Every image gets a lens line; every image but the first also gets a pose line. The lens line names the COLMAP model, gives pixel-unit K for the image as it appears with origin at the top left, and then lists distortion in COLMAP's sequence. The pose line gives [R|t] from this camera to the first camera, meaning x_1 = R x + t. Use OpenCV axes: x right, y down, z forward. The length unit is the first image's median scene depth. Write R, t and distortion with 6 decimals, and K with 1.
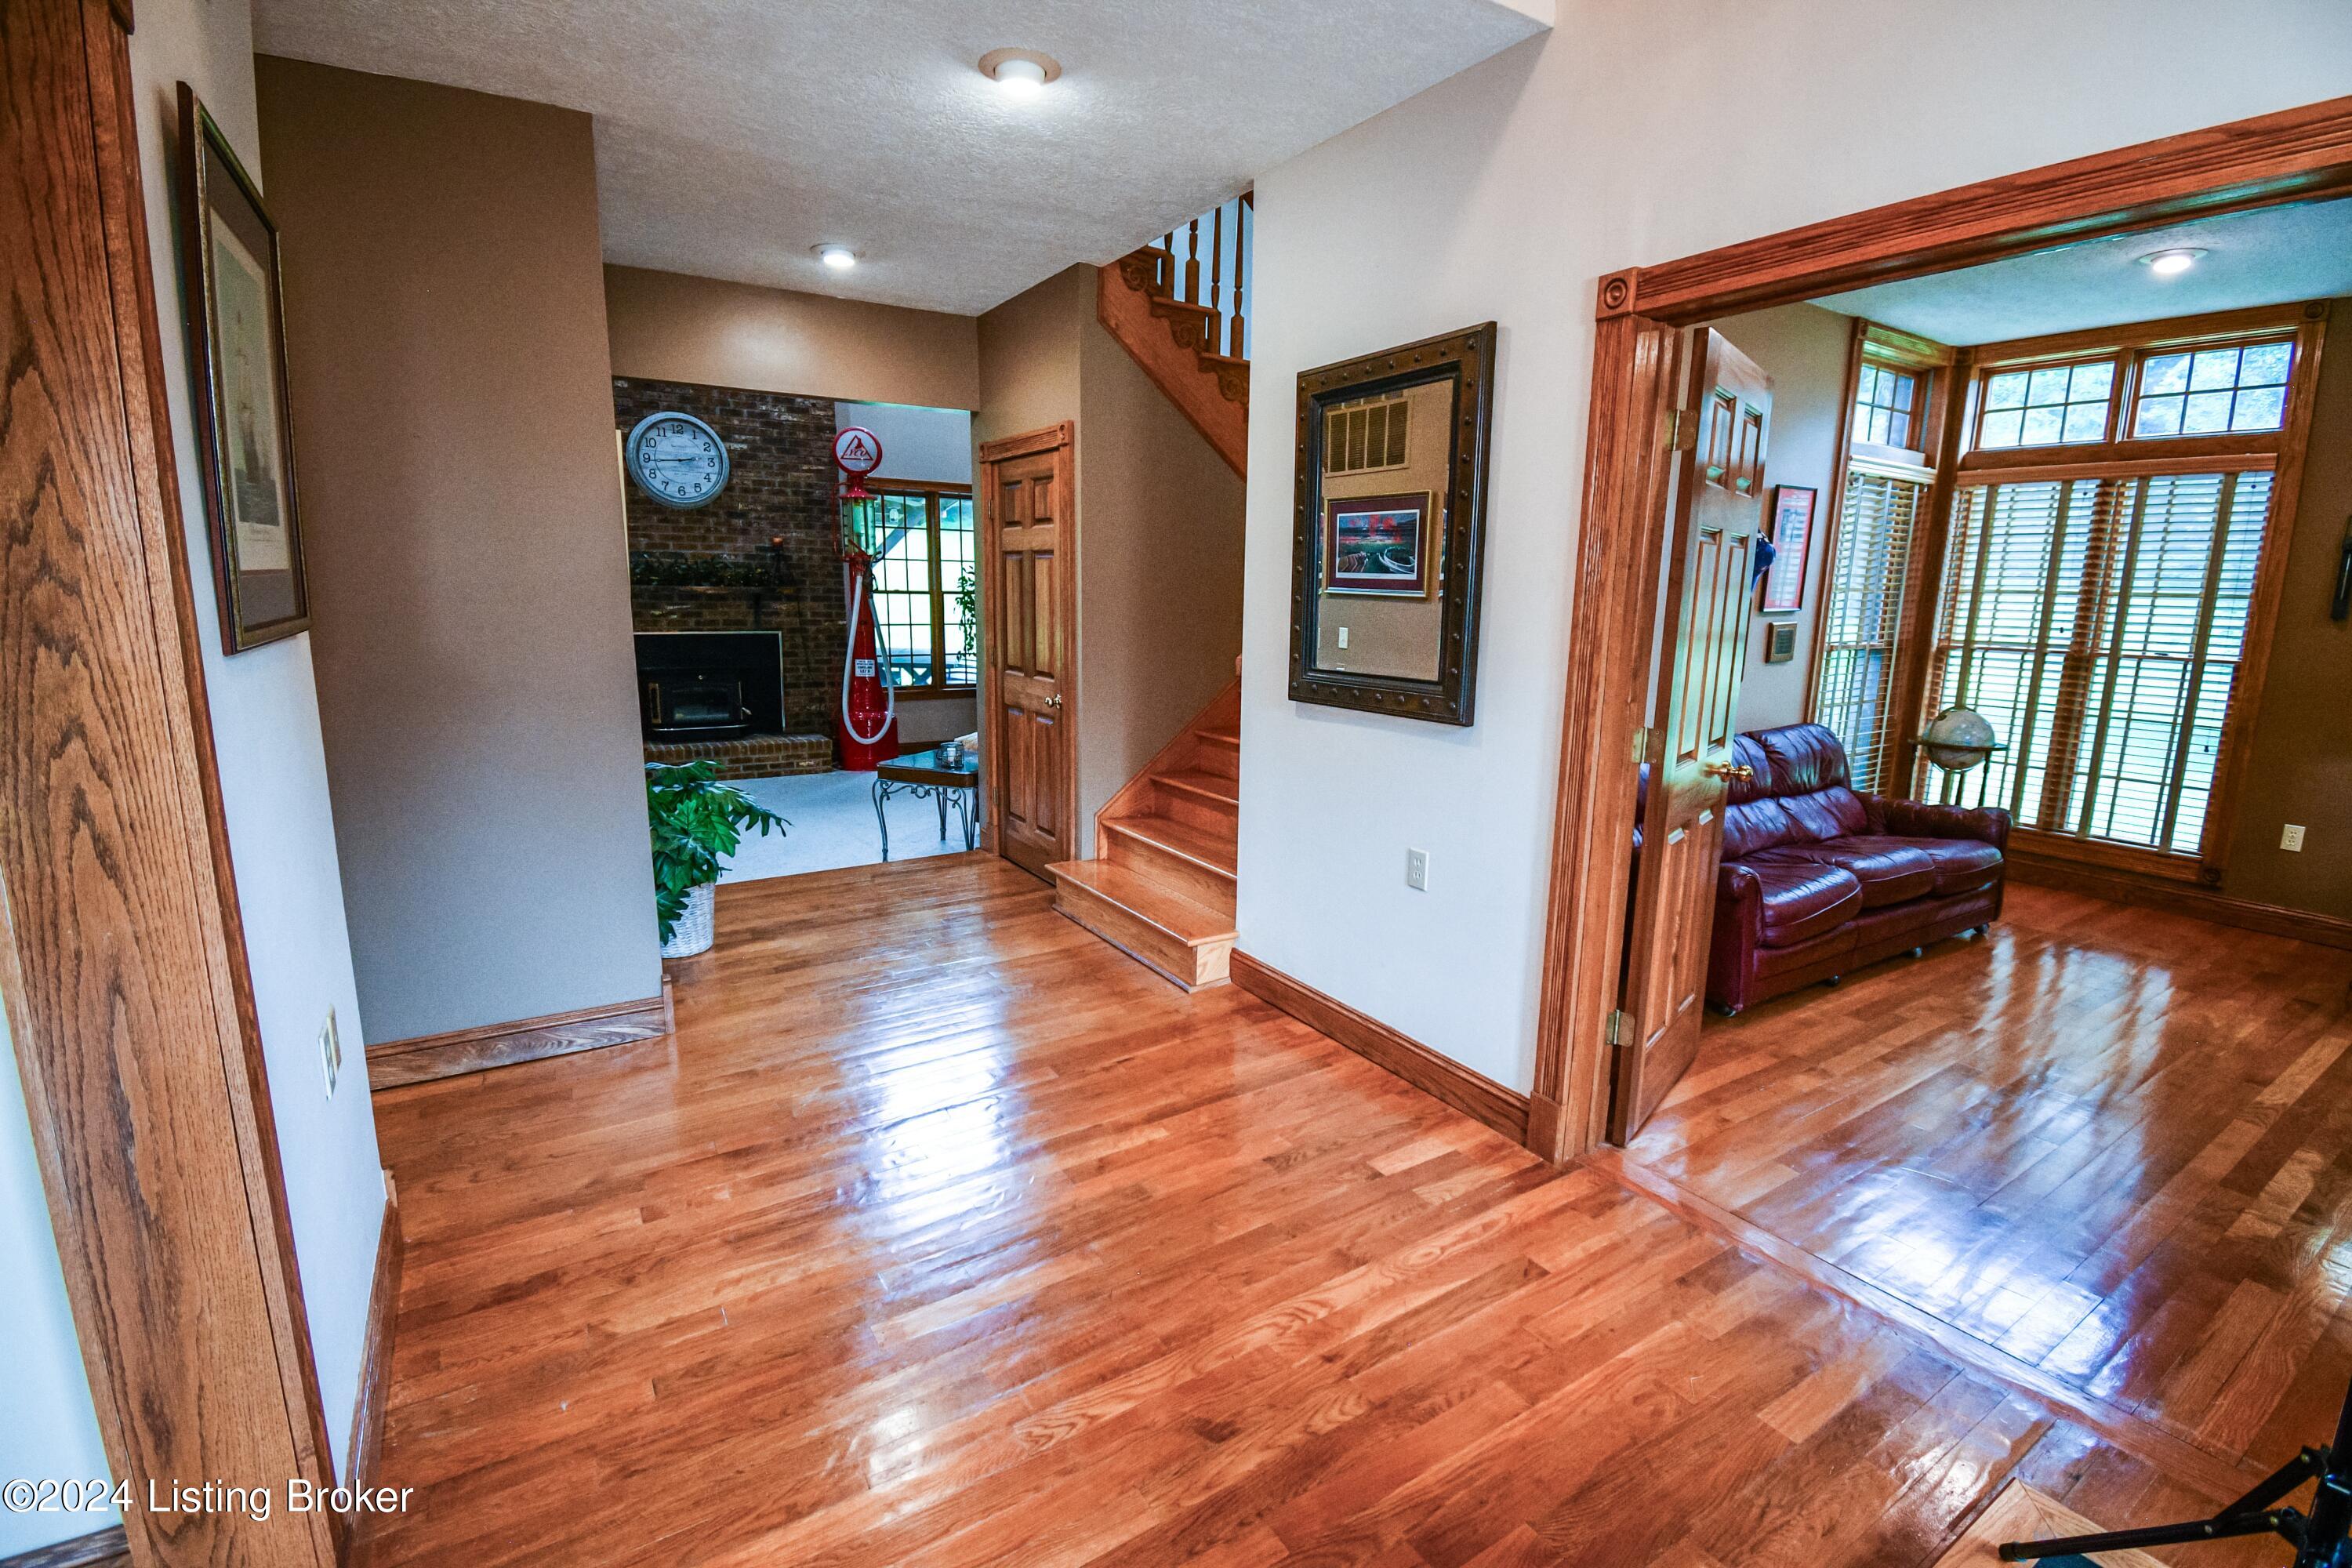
lens RADIAL K [[1036.8, 0, 1178.4], [0, 1036.8, 775.1], [0, 0, 1]] dist [-0.003488, -0.001142]
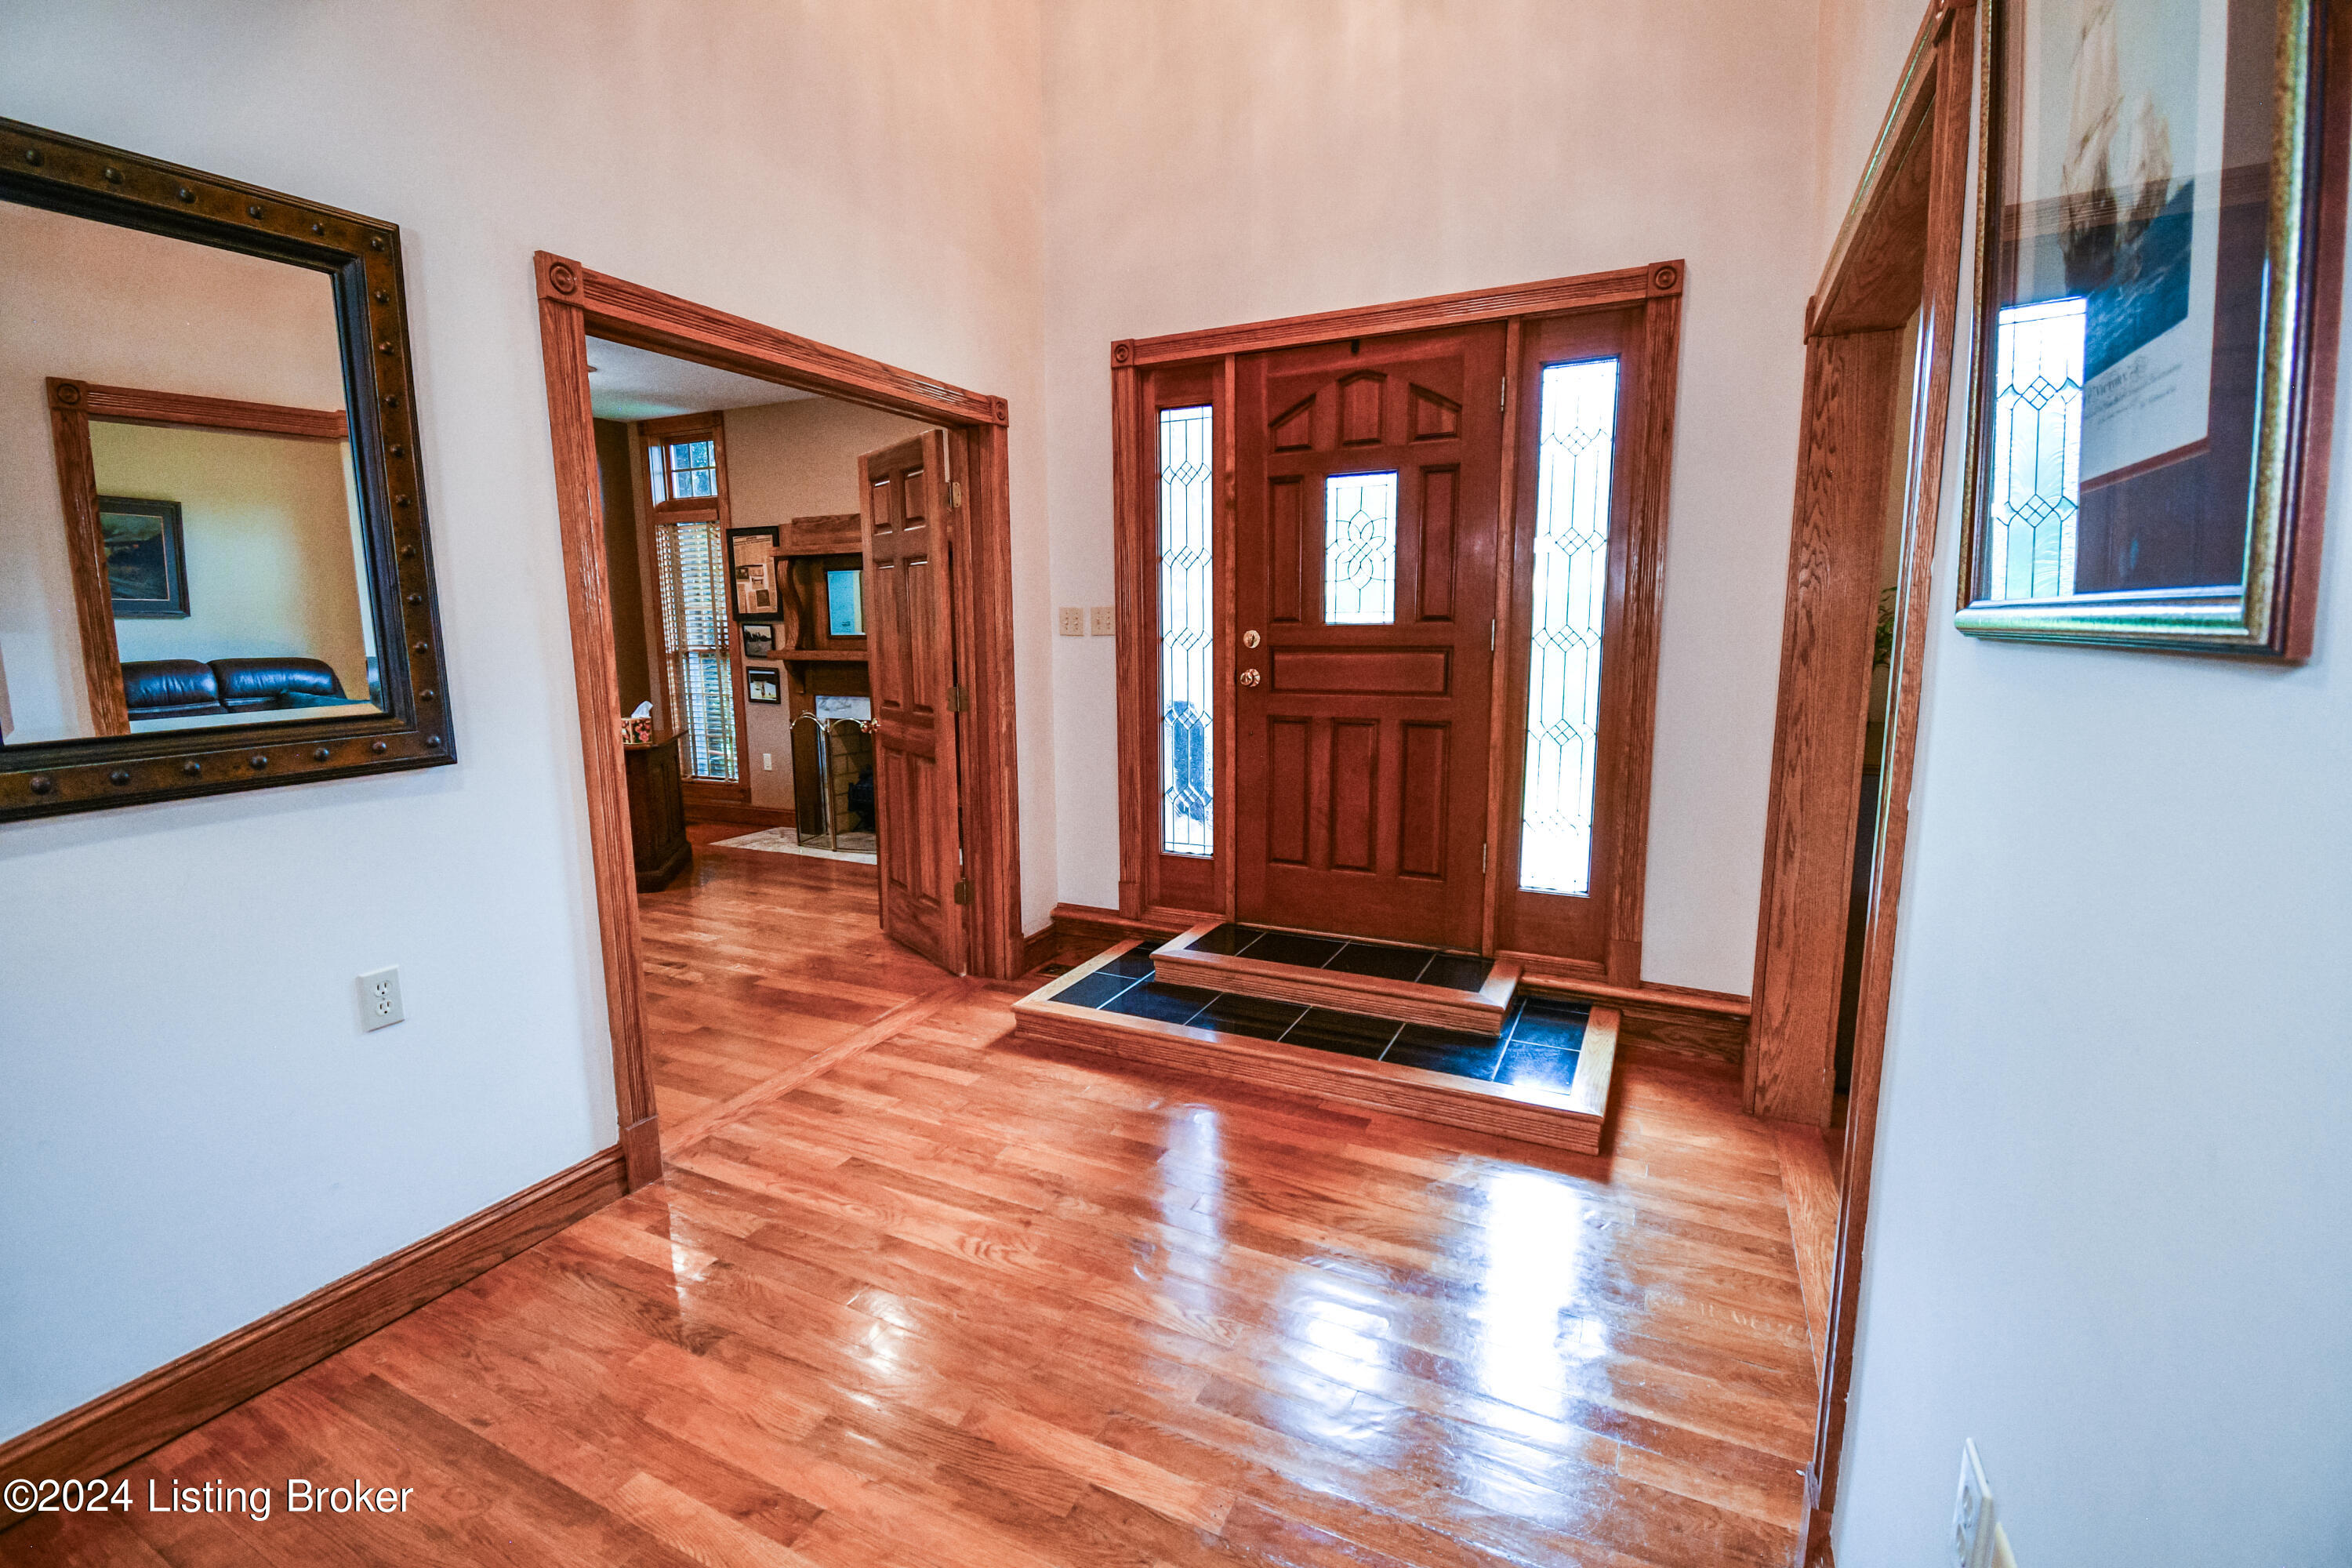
lens RADIAL K [[1036.8, 0, 1174.1], [0, 1036.8, 766.9], [0, 0, 1]] dist [-0.003488, -0.001142]
pose [[-0.519675, -0.133527, 0.843865, -0.219867], [0.155538, 0.956420, 0.247121, -0.052570], [-0.840087, 0.259676, -0.476259, 0.321676]]
